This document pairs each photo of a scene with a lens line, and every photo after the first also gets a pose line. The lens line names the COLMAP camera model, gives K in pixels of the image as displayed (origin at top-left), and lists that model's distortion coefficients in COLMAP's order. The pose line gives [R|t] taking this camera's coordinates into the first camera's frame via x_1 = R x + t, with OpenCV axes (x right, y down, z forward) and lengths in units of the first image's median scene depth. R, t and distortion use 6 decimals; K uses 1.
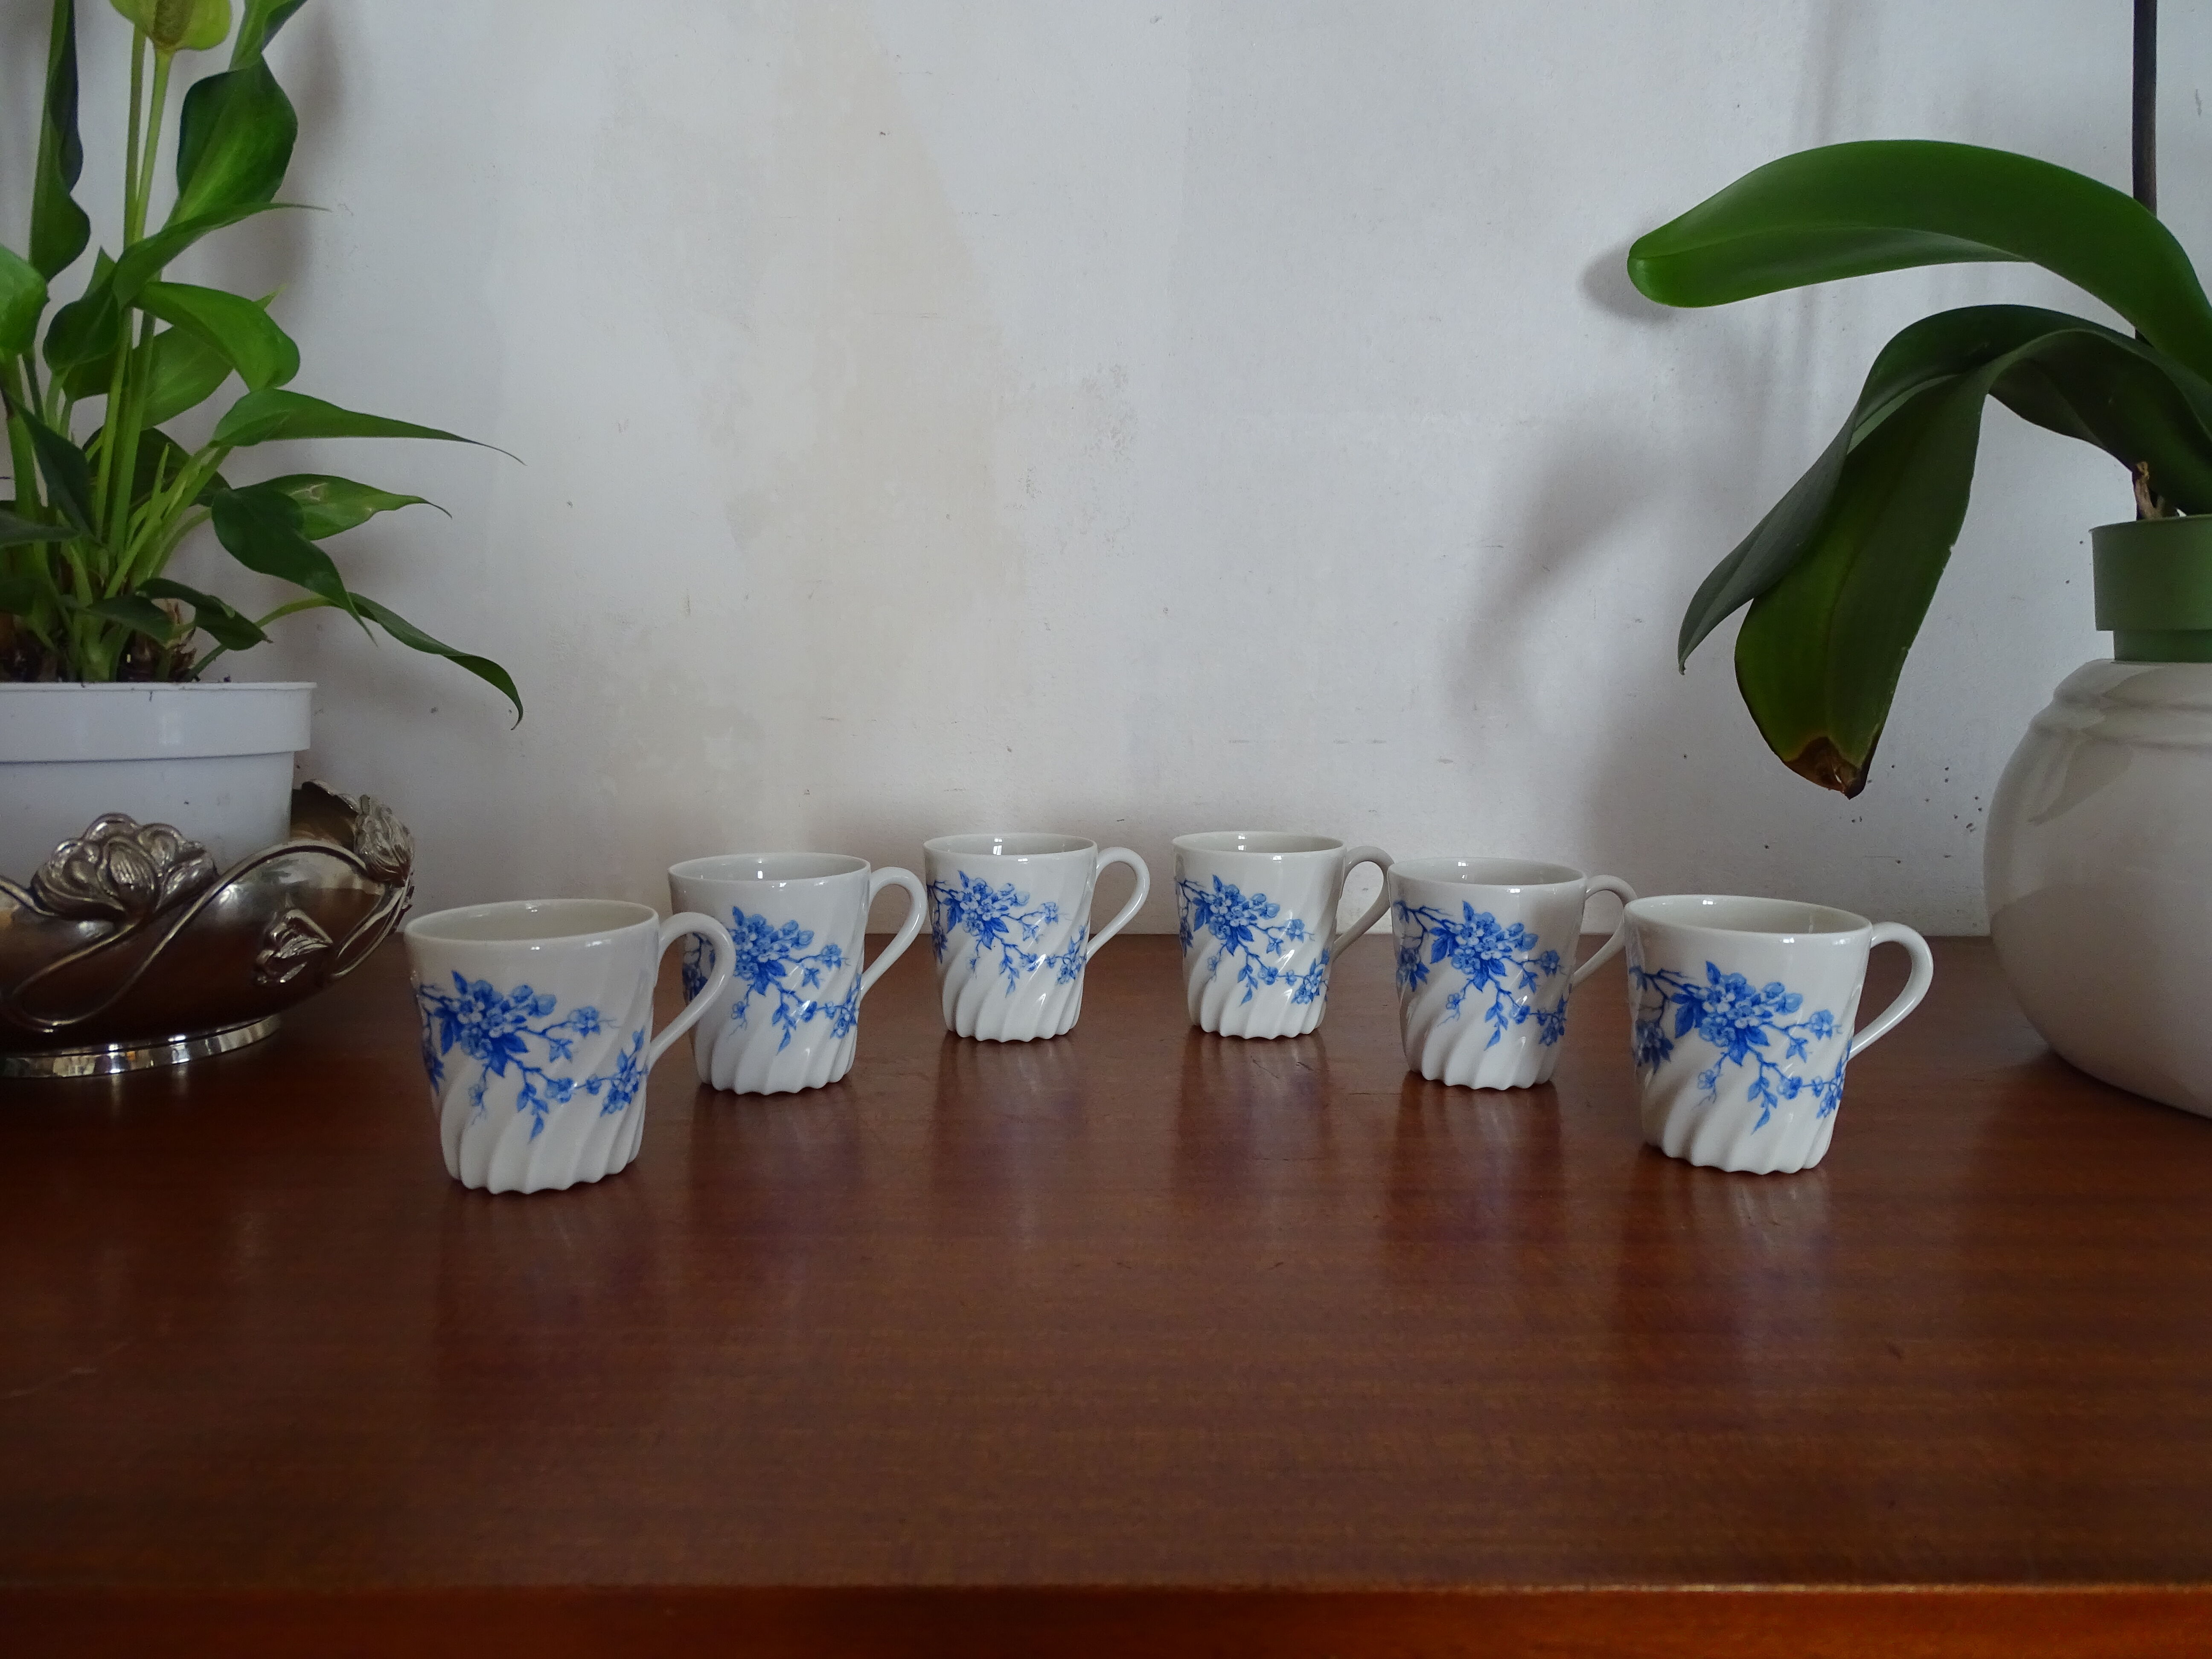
lens RADIAL K [[1552.6, 0, 1086.9], [0, 1552.6, 819.2], [0, 0, 1]] dist [-0.004553, -0.015307]
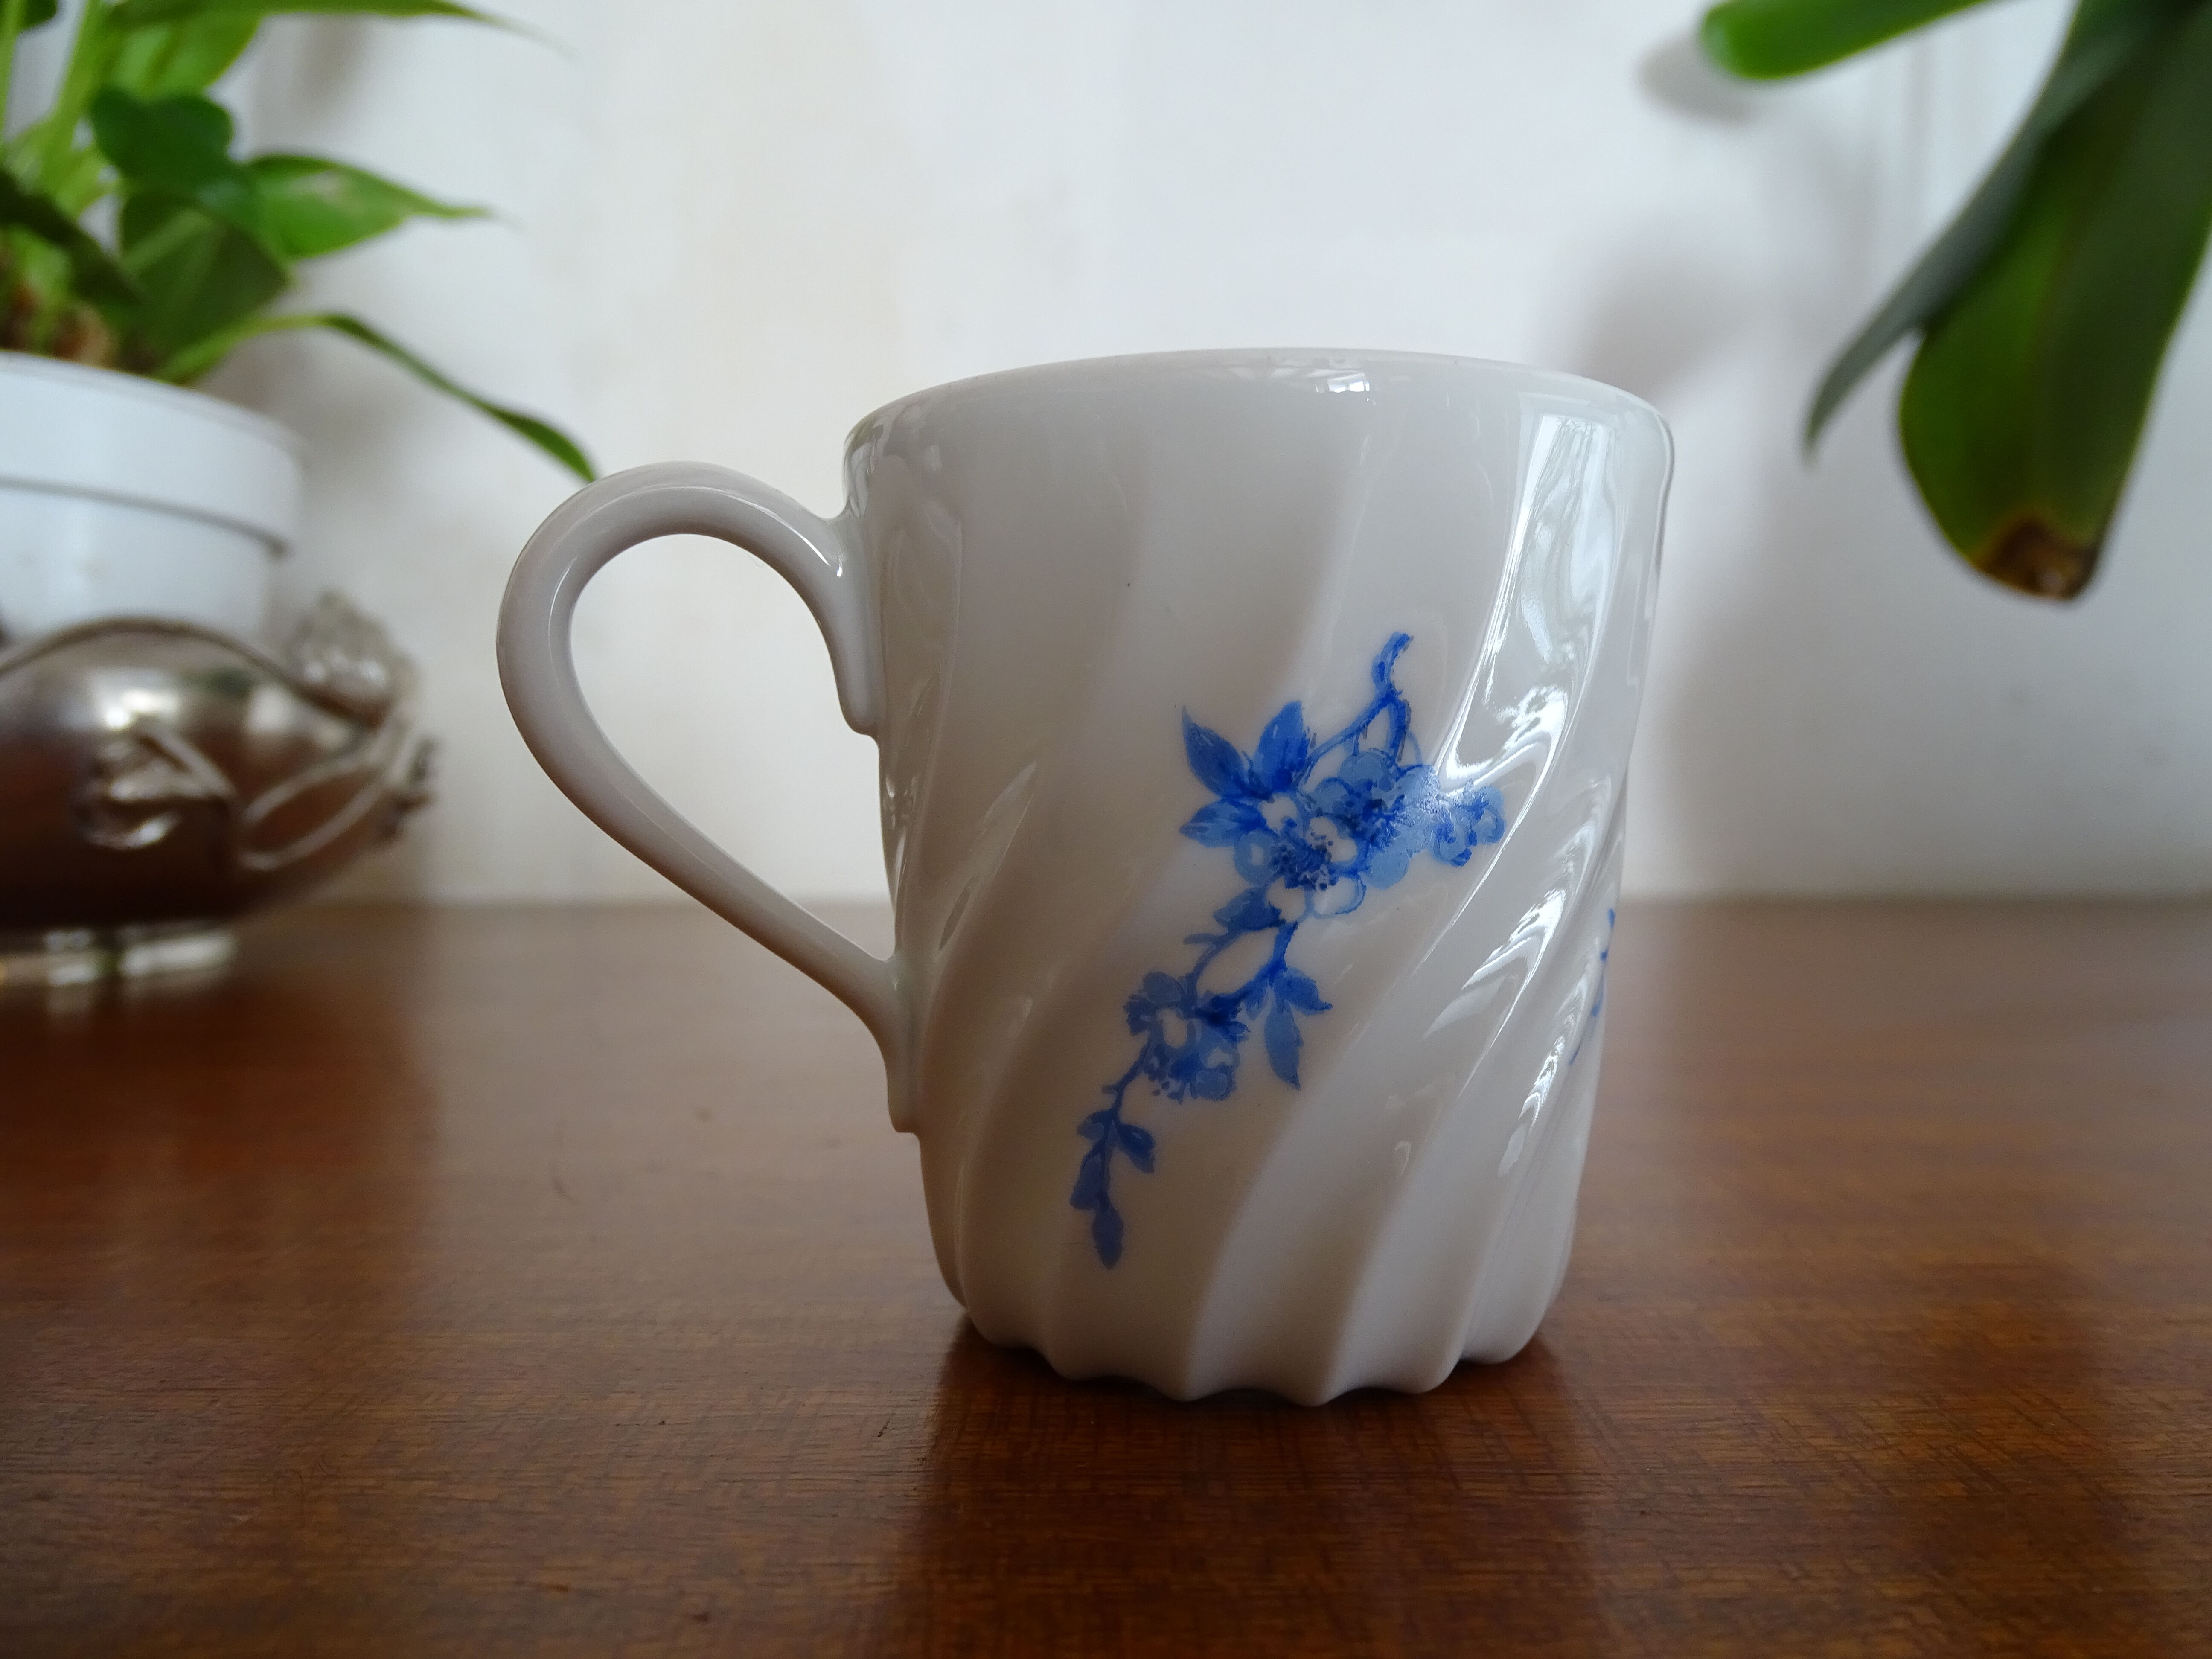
lens RADIAL K [[1552.6, 0, 1107.9], [0, 1552.6, 829.5], [0, 0, 1]] dist [-0.004553, -0.015307]
pose [[0.999976, -0.001264, 0.006859, 0.060057], [0.001900, 0.995626, -0.093414, 0.174044], [-0.006711, 0.093425, 0.995604, 0.362277]]
